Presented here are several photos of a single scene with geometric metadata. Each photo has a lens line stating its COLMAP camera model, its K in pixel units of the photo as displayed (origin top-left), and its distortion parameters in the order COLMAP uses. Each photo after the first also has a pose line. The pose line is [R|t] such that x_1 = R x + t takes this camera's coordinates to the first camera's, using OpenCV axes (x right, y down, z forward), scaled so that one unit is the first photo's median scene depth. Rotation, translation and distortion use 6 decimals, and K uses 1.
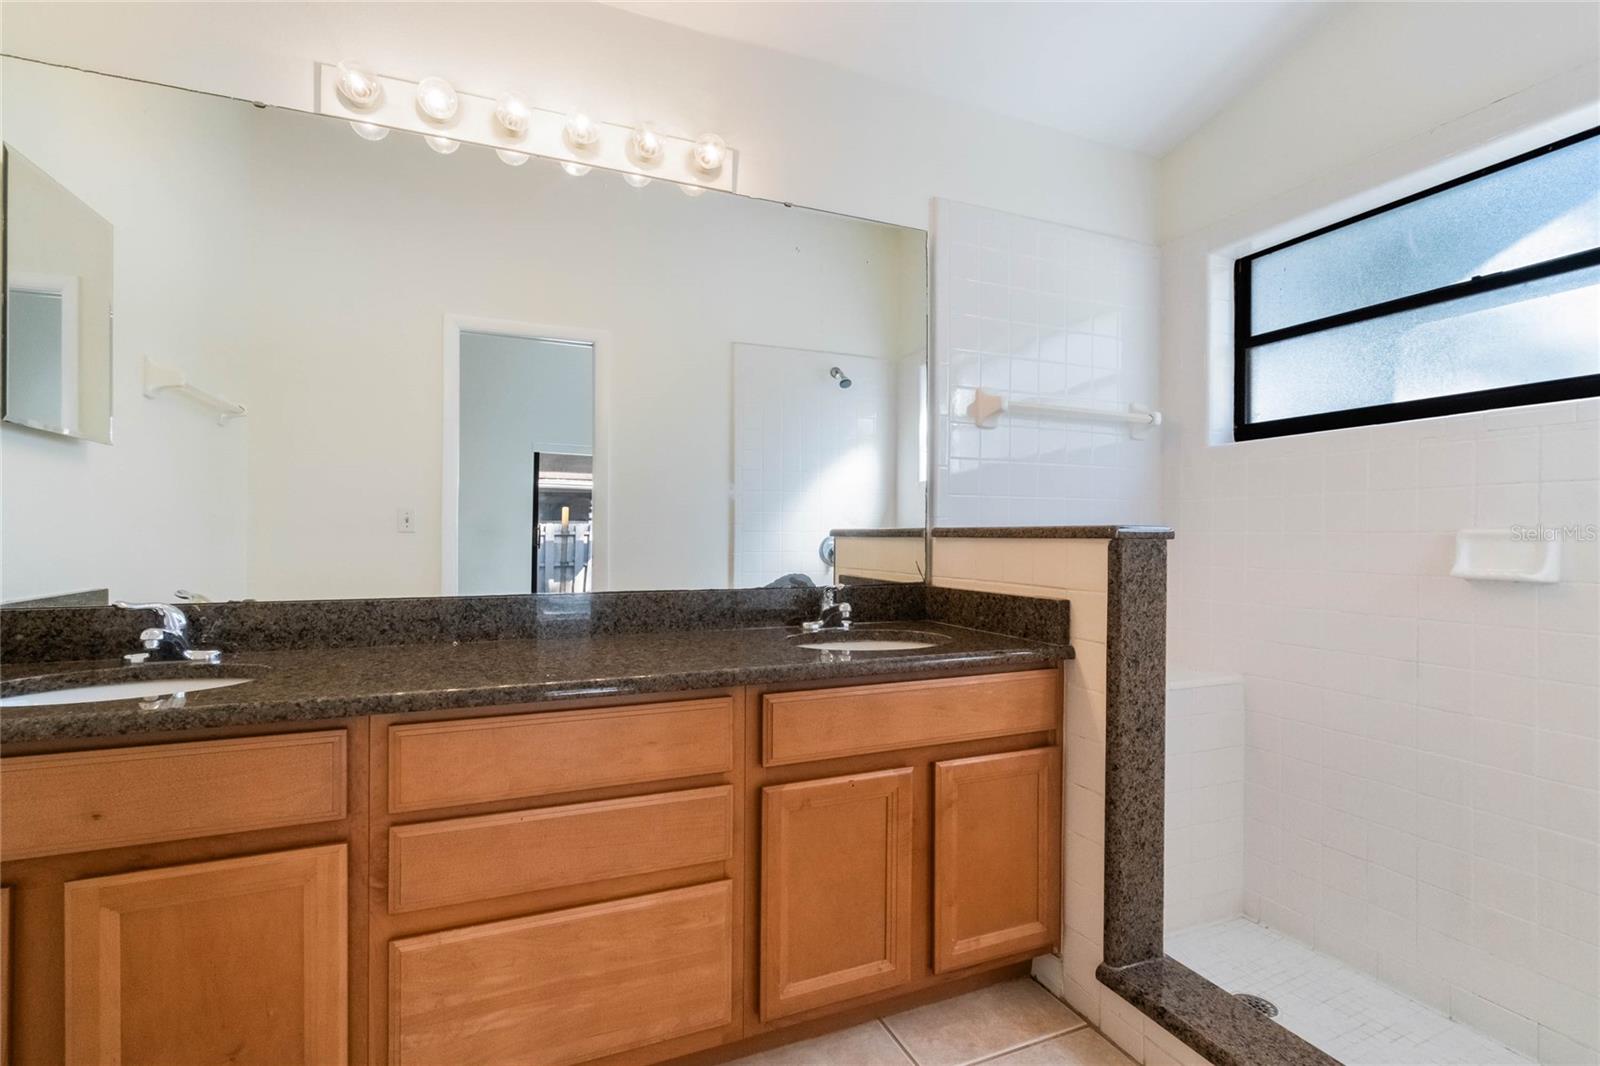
lens RADIAL K [[711.0, 0, 798.2], [0, 711.0, 537.9], [0, 0, 1]] dist [-0.000342, 0.000475]
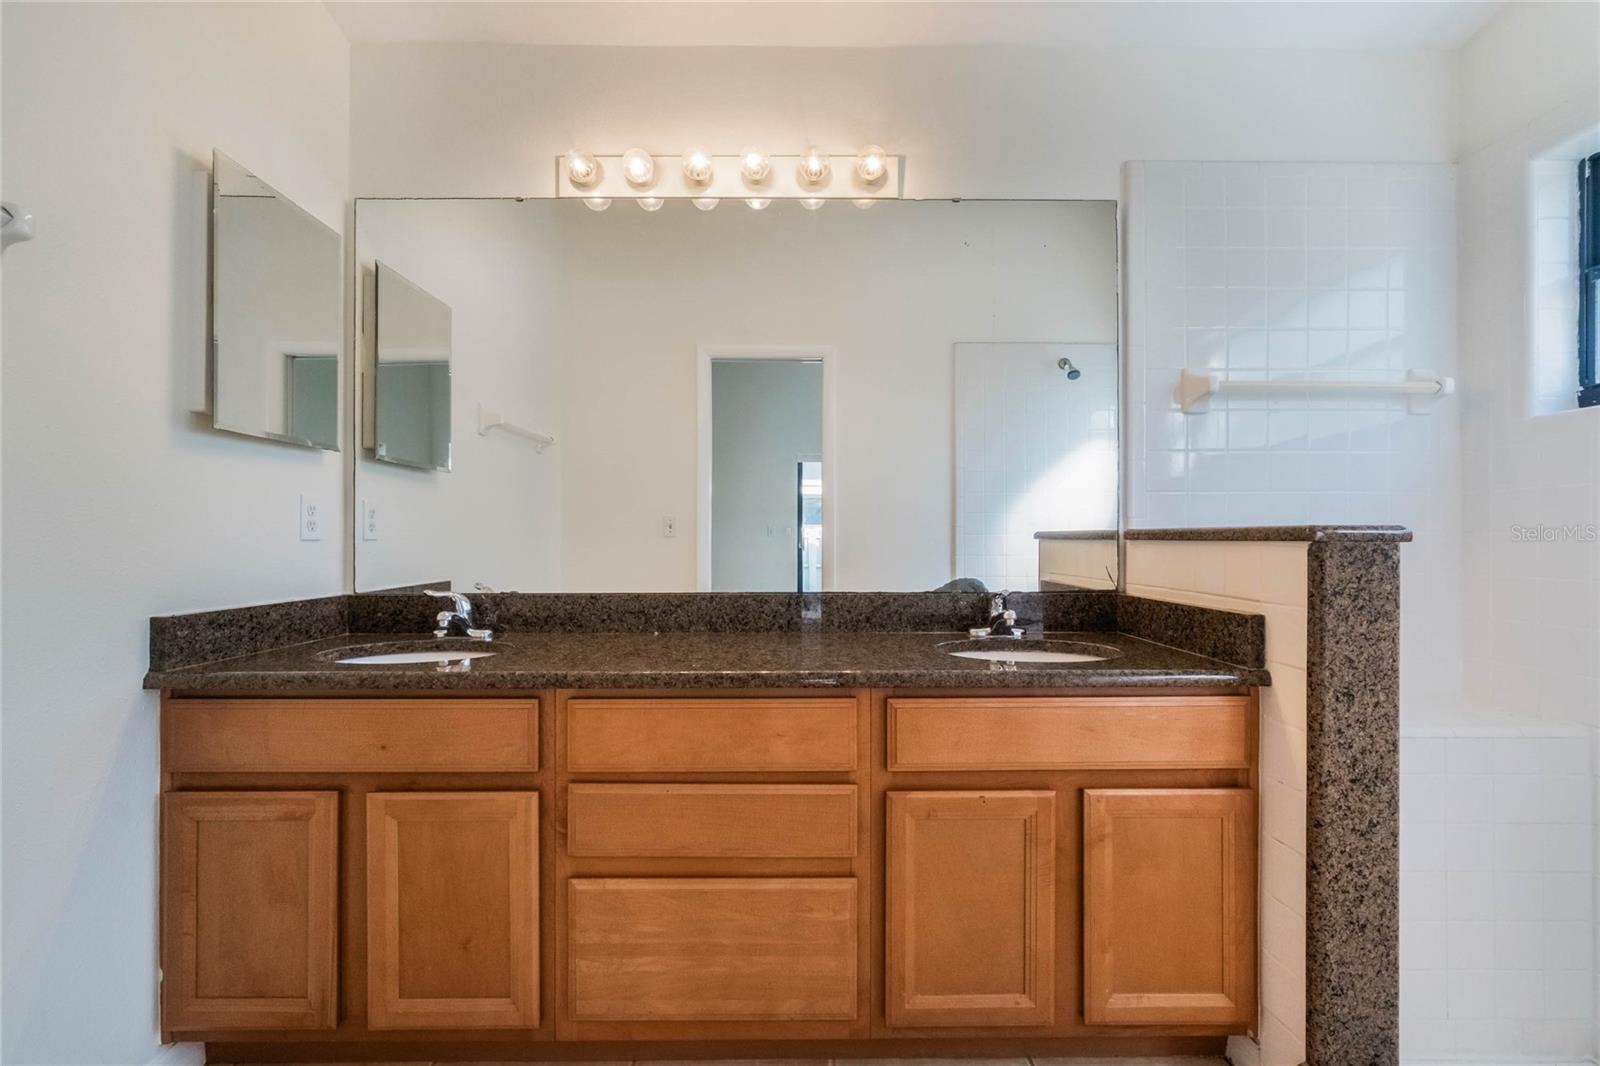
lens RADIAL K [[701.2, 0, 797.4], [0, 701.2, 538.4], [0, 0, 1]] dist [0.000955, 0.000978]
pose [[0.927717, -0.004460, -0.373257, 0.190790], [0.003373, 0.999988, -0.003564, -0.001631], [0.373268, 0.002047, 0.927721, 0.034876]]
